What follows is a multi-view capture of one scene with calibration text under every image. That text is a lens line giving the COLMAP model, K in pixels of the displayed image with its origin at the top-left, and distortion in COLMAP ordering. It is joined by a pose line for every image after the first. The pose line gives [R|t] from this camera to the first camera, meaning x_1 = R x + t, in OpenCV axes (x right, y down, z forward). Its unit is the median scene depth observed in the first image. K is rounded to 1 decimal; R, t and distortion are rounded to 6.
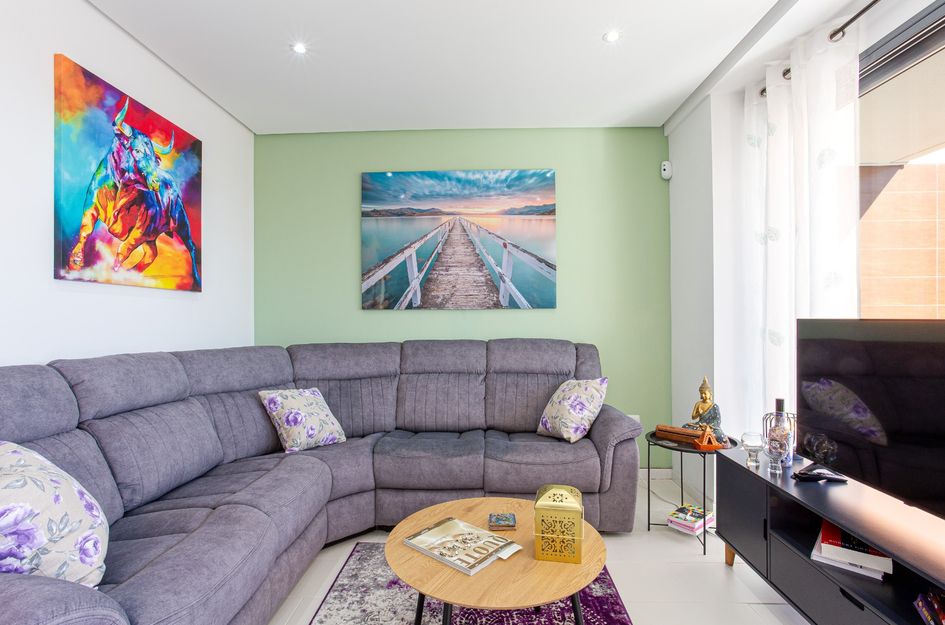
lens RADIAL K [[463.2, 0, 472.5], [0, 463.2, 312.5], [0, 0, 1]] dist [-0.045797, 0.030488]
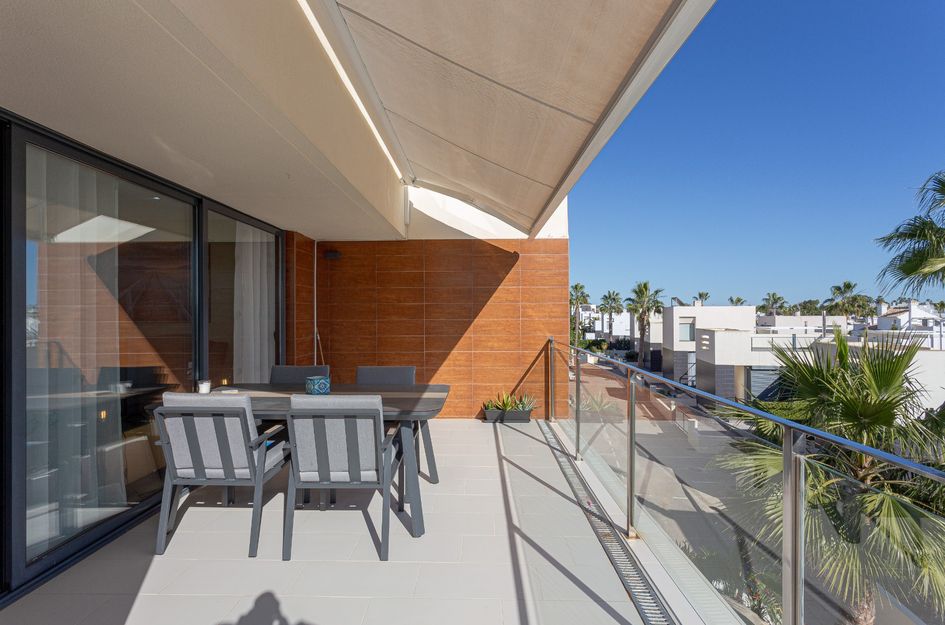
lens RADIAL K [[453.8, 0, 472.5], [0, 453.8, 312.5], [0, 0, 1]] dist [0.001437, 0.000349]
pose [[0.999881, -0.003987, 0.014895, 1.510514], [0.003888, 0.999970, 0.006682, -0.072778], [-0.014921, -0.006624, 0.999867, -0.974989]]
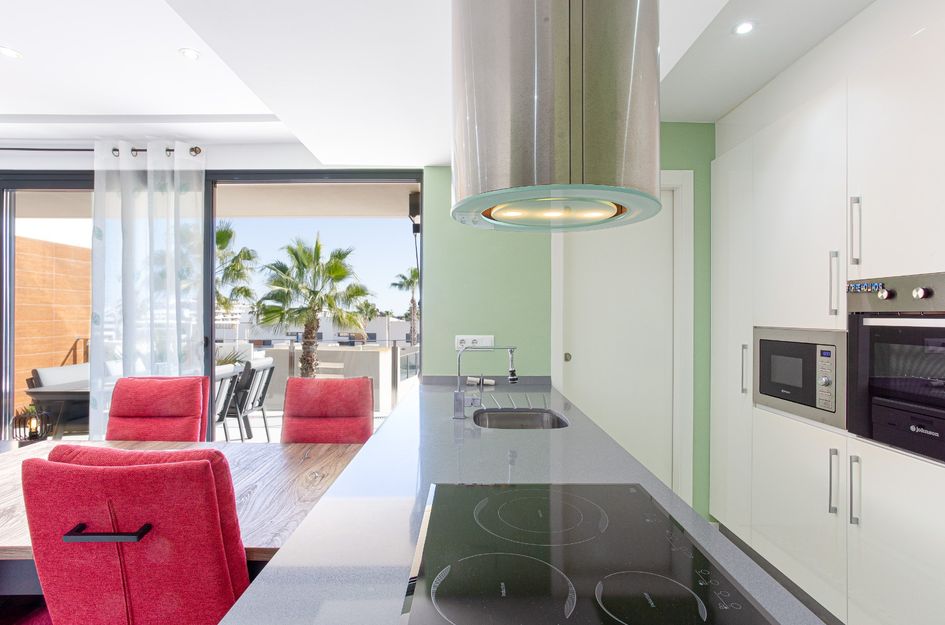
lens RADIAL K [[463.2, 0, 472.5], [0, 463.2, 312.5], [0, 0, 1]] dist [-0.045797, 0.030488]
pose [[-0.029617, 0.005673, 0.999545, -0.581081], [-0.008379, 0.999947, -0.005924, -0.069704], [-0.999526, -0.008550, -0.029568, -0.780822]]
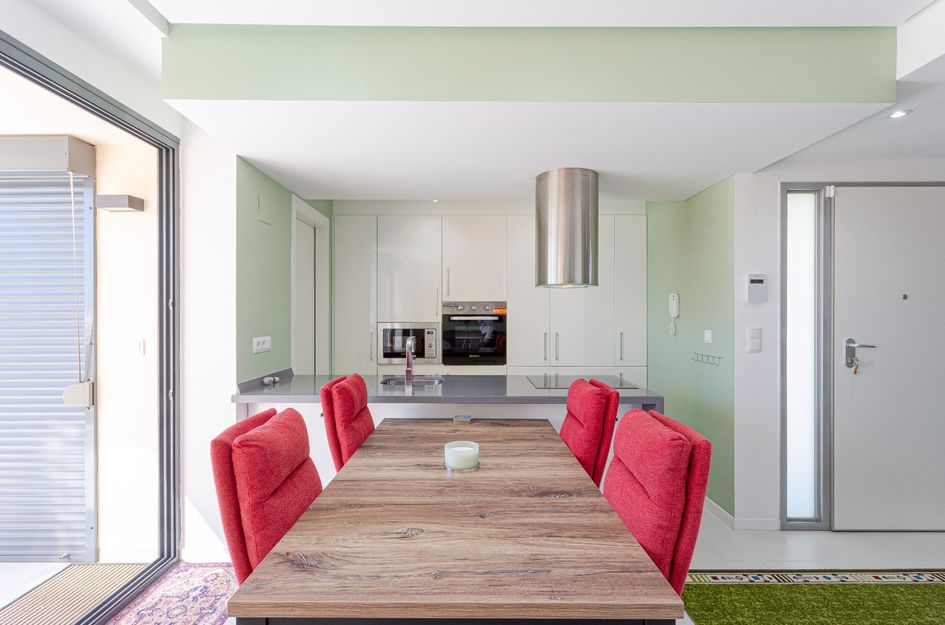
lens RADIAL K [[461.2, 0, 472.5], [0, 461.2, 312.5], [0, 0, 1]] dist [-0.001619, 0.029488]
pose [[-0.999456, 0.004051, -0.032727, 0.029727], [0.004386, 0.999939, -0.010173, -0.068663], [0.032683, -0.010311, -0.999413, 0.305257]]
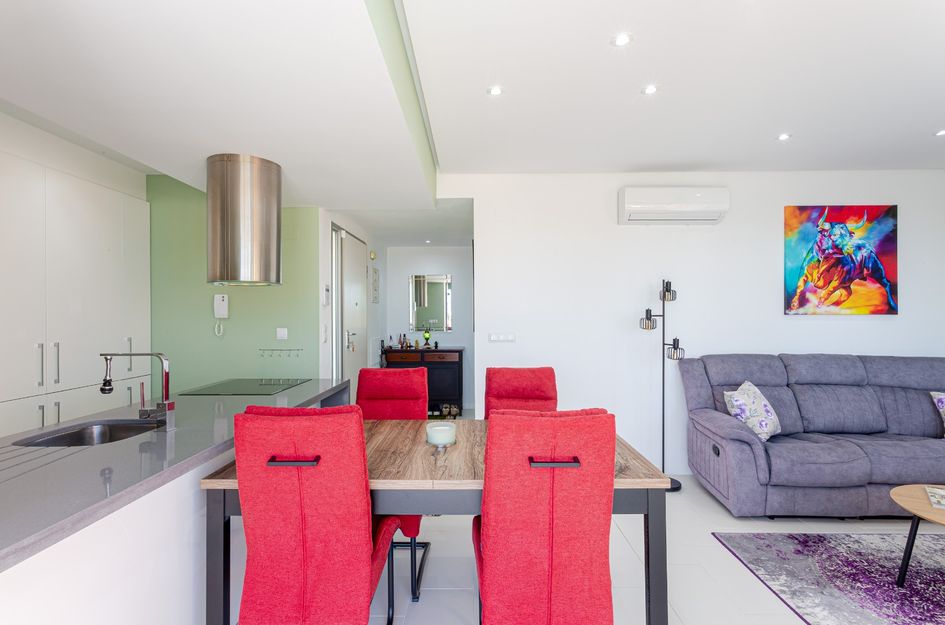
lens RADIAL K [[453.8, 0, 472.5], [0, 453.8, 312.5], [0, 0, 1]] dist [0.001437, 0.000349]
pose [[0.022662, -0.000992, -0.999743, 0.814231], [0.013145, 0.999913, -0.000694, -0.072502], [0.999657, -0.013126, 0.022673, -0.344217]]
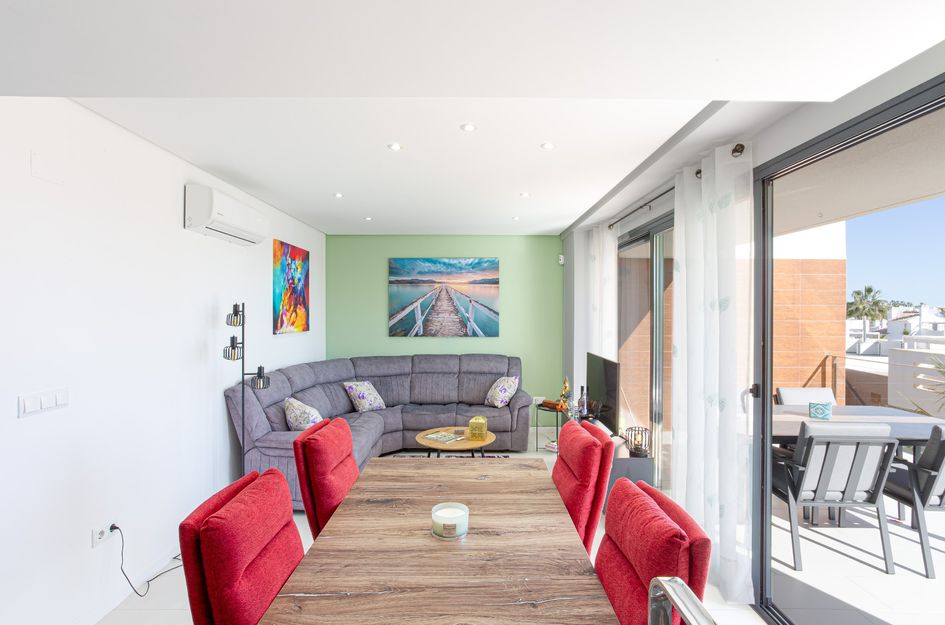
lens RADIAL K [[463.2, 0, 472.5], [0, 463.2, 312.5], [0, 0, 1]] dist [-0.045797, 0.030488]
pose [[0.999547, 0.006615, 0.029361, 0.034212], [-0.006930, 0.999919, 0.010638, -0.158302], [-0.029289, -0.010837, 0.999512, -1.019966]]
